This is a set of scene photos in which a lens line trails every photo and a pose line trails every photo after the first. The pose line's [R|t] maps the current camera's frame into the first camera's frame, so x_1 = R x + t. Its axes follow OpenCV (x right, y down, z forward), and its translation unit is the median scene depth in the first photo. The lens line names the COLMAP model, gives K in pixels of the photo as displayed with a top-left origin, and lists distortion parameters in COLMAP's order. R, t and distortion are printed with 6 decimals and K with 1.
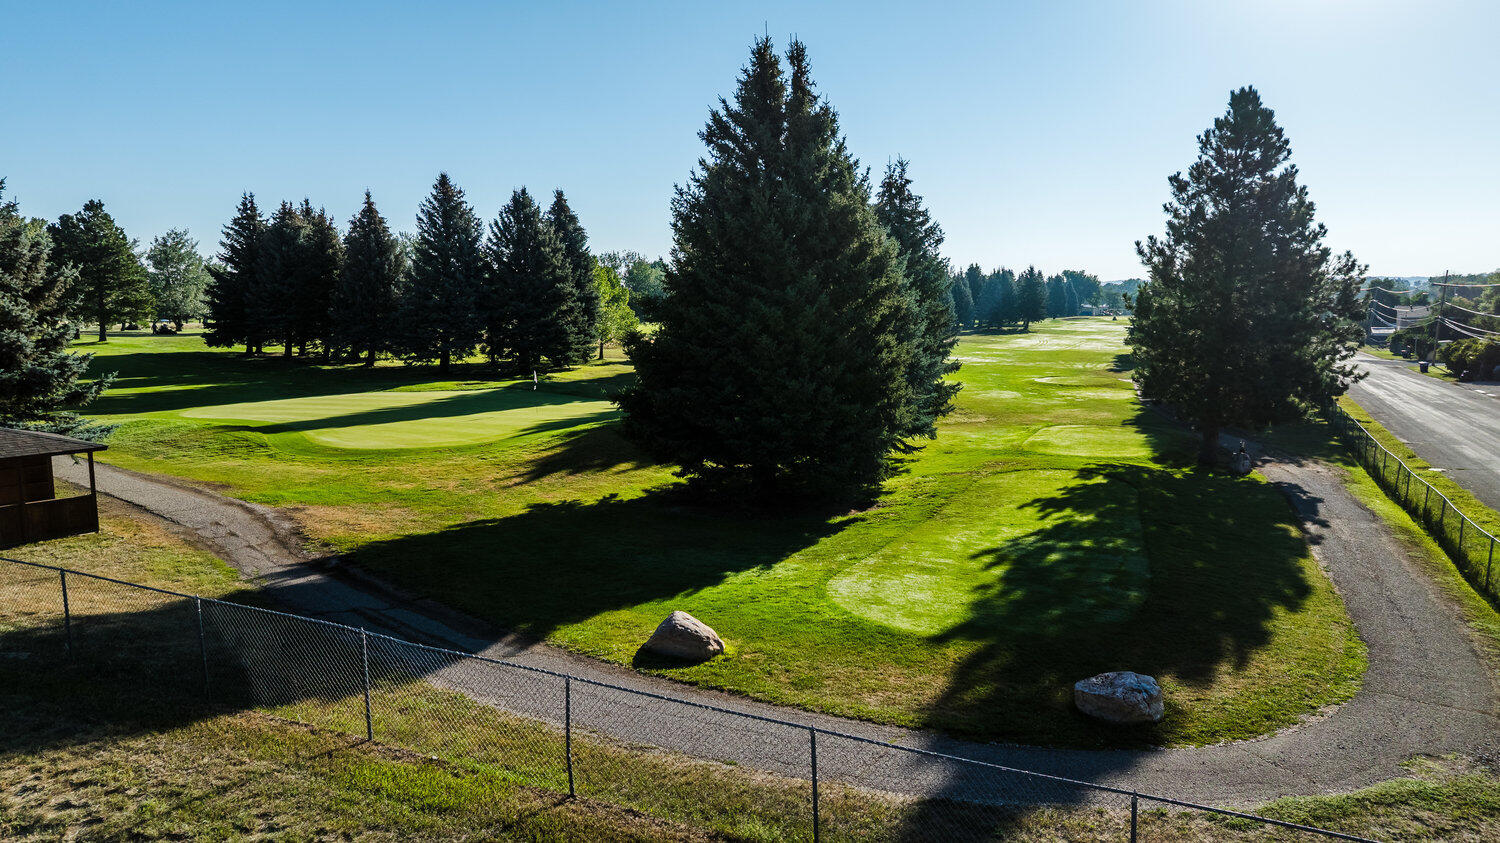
lens RADIAL K [[1036.7, 0, 751.6], [0, 1036.7, 415.3], [0, 0, 1]] dist [0.030251, -0.110496]
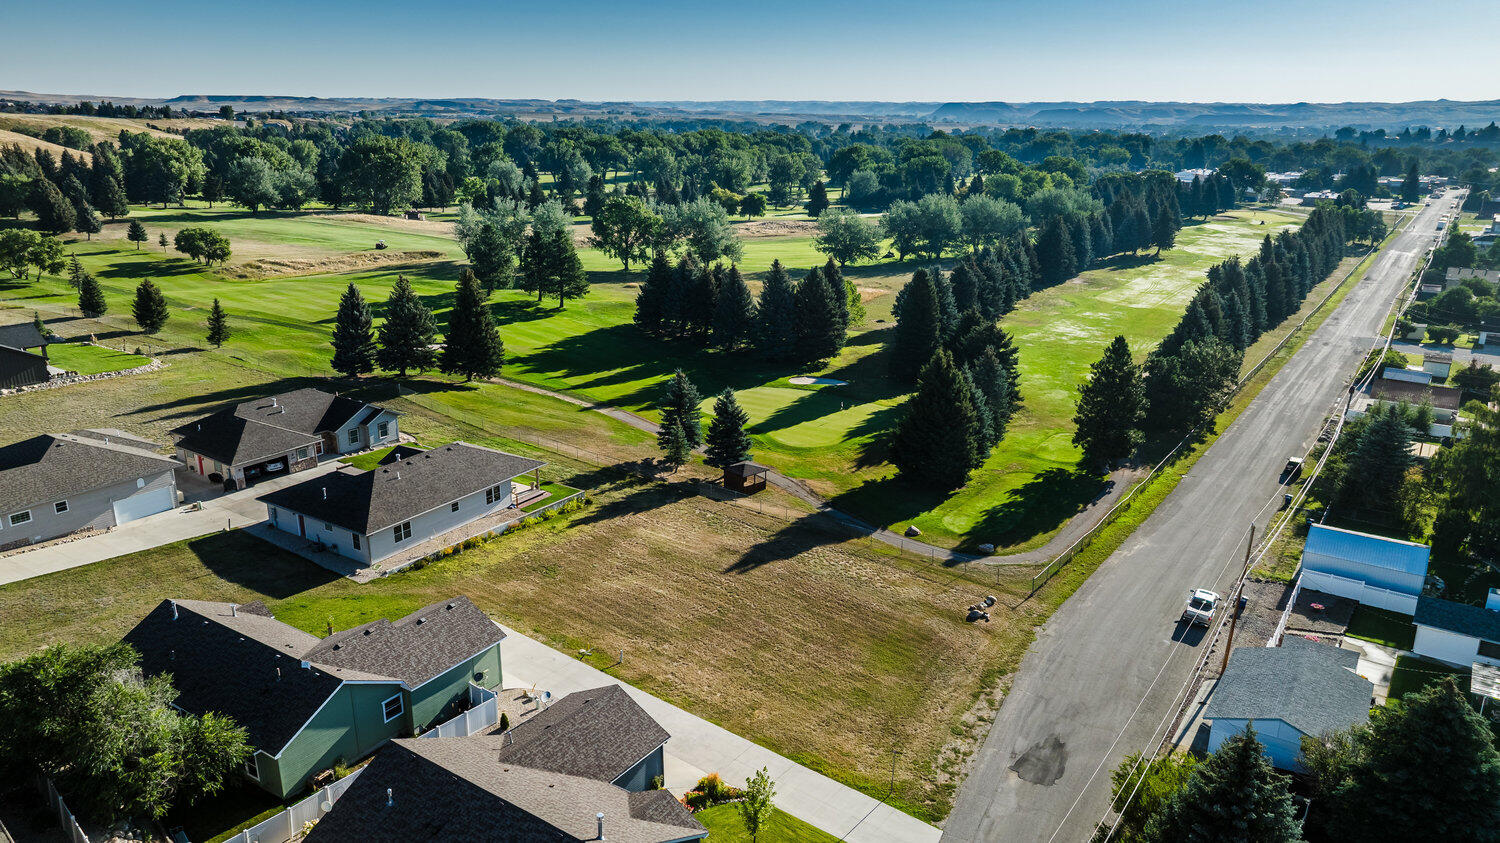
lens RADIAL K [[1045.9, 0, 750.0], [0, 1045.9, 421.5], [0, 0, 1]] dist [-0.044952, 0.047209]
pose [[0.985105, 0.068062, -0.157909, -0.033851], [-0.038847, 0.982678, 0.181206, -0.544152], [0.167507, -0.172373, 0.970685, -1.814898]]
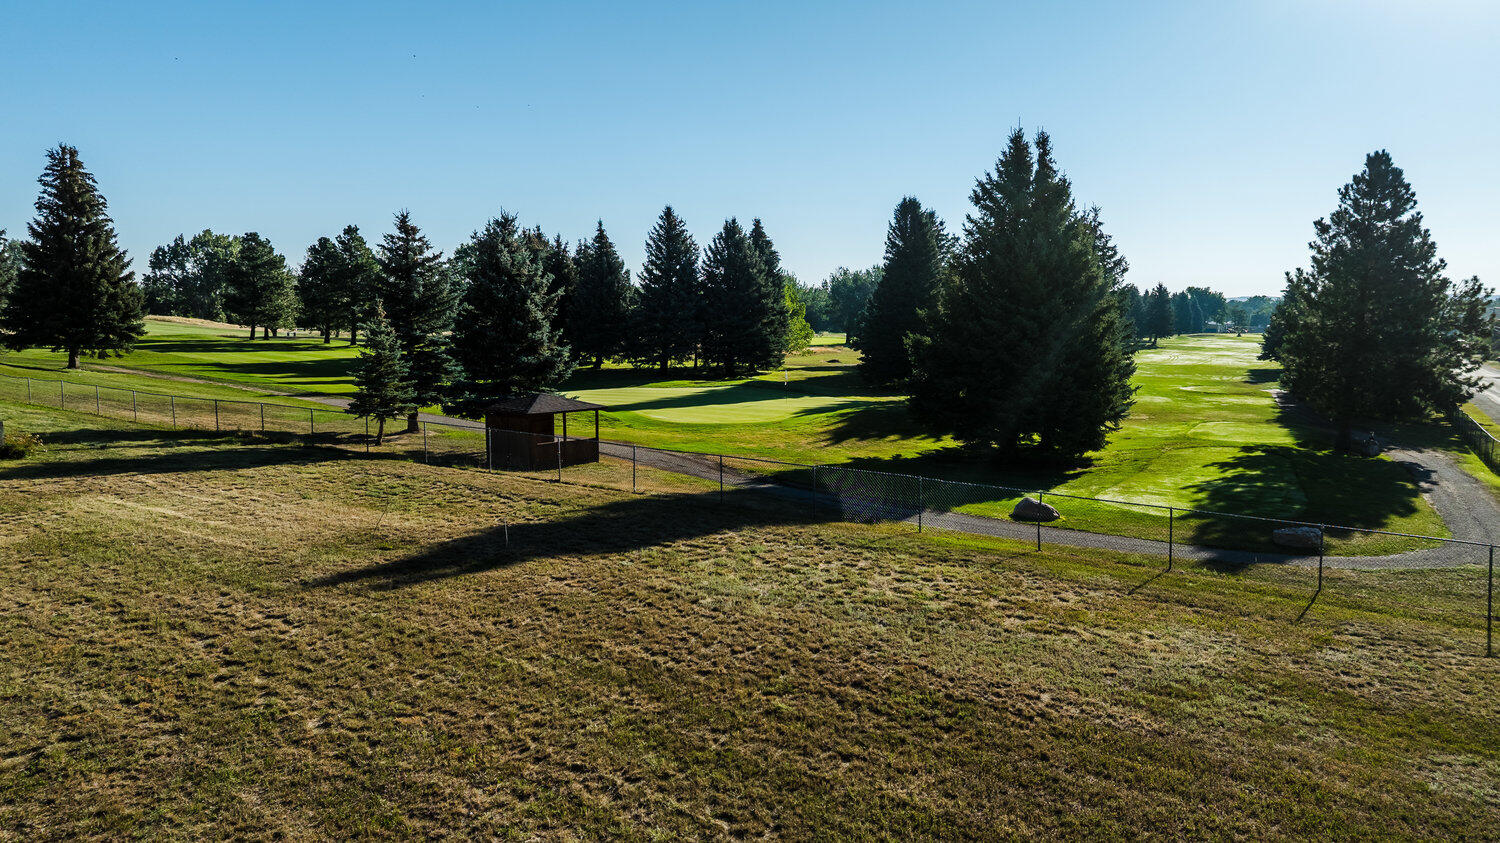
lens RADIAL K [[1045.9, 0, 750.0], [0, 1045.9, 421.5], [0, 0, 1]] dist [-0.044952, 0.047209]
pose [[0.994748, 0.017358, -0.100875, -0.151145], [-0.018115, 0.999814, -0.006588, 0.035240], [0.100742, 0.008381, 0.994877, -0.325194]]
